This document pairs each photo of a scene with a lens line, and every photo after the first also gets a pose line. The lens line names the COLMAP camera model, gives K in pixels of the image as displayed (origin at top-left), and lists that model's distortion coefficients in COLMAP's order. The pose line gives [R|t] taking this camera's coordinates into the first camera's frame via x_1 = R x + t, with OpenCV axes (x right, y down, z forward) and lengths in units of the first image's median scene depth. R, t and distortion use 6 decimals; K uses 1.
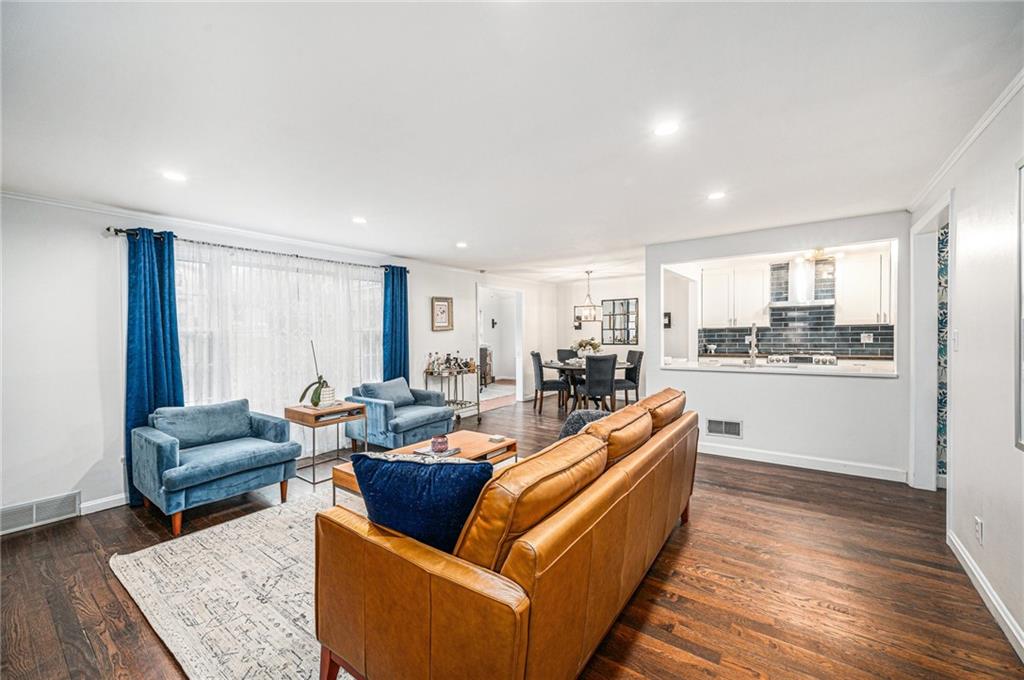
lens RADIAL K [[409.1, 0, 513.4], [0, 409.1, 336.0], [0, 0, 1]] dist [0.001578, -0.000169]
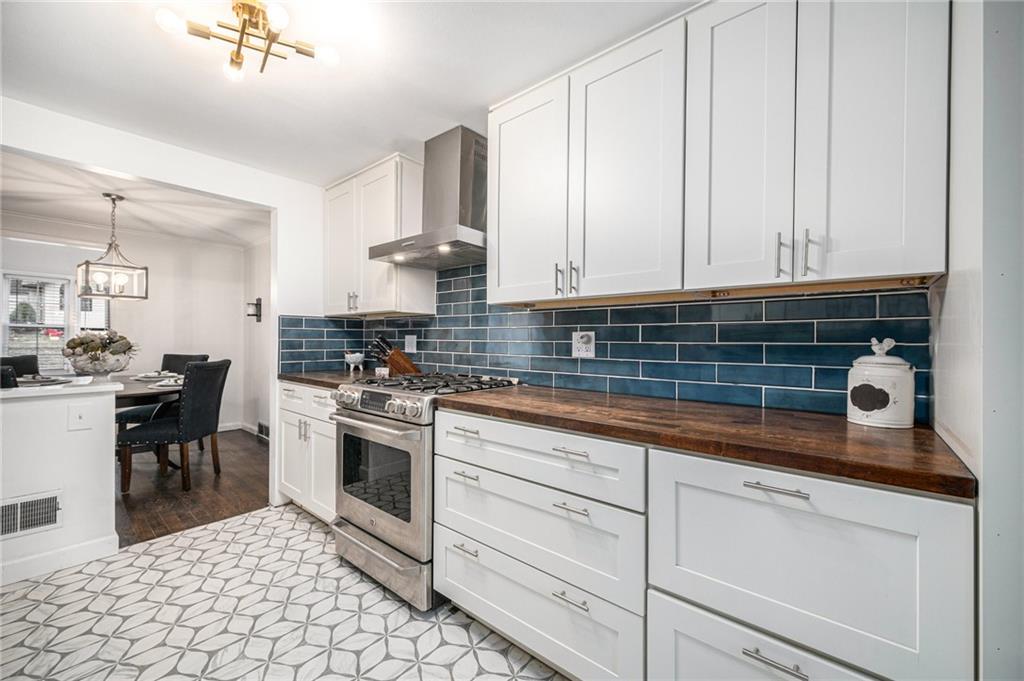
lens RADIAL K [[409.1, 0, 513.4], [0, 409.1, 336.5], [0, 0, 1]] dist [0.001578, -0.000169]
pose [[0.995375, 0.024916, -0.092780, 0.806989], [-0.026081, 0.999595, -0.011368, 0.003681], [0.092459, 0.013735, 0.995622, 0.625088]]
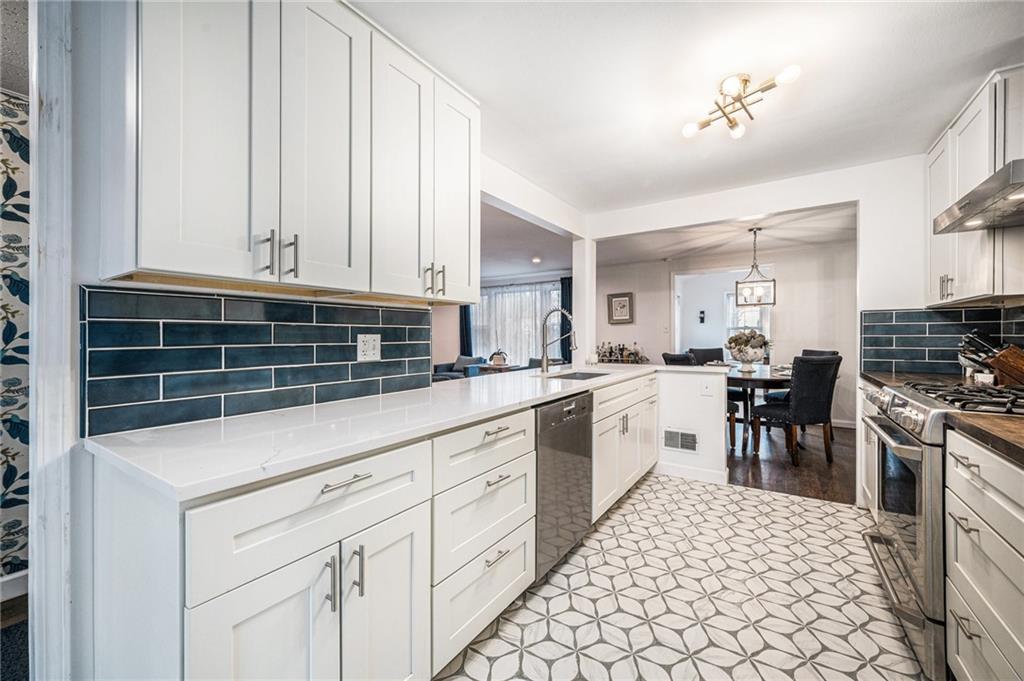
lens RADIAL K [[409.1, 0, 513.4], [0, 409.1, 336.5], [0, 0, 1]] dist [0.001578, -0.000169]
pose [[0.026006, 0.017918, -0.999501, 0.893823], [0.001575, 0.999837, 0.017965, 0.001665], [0.999661, -0.002041, 0.025973, 0.655955]]
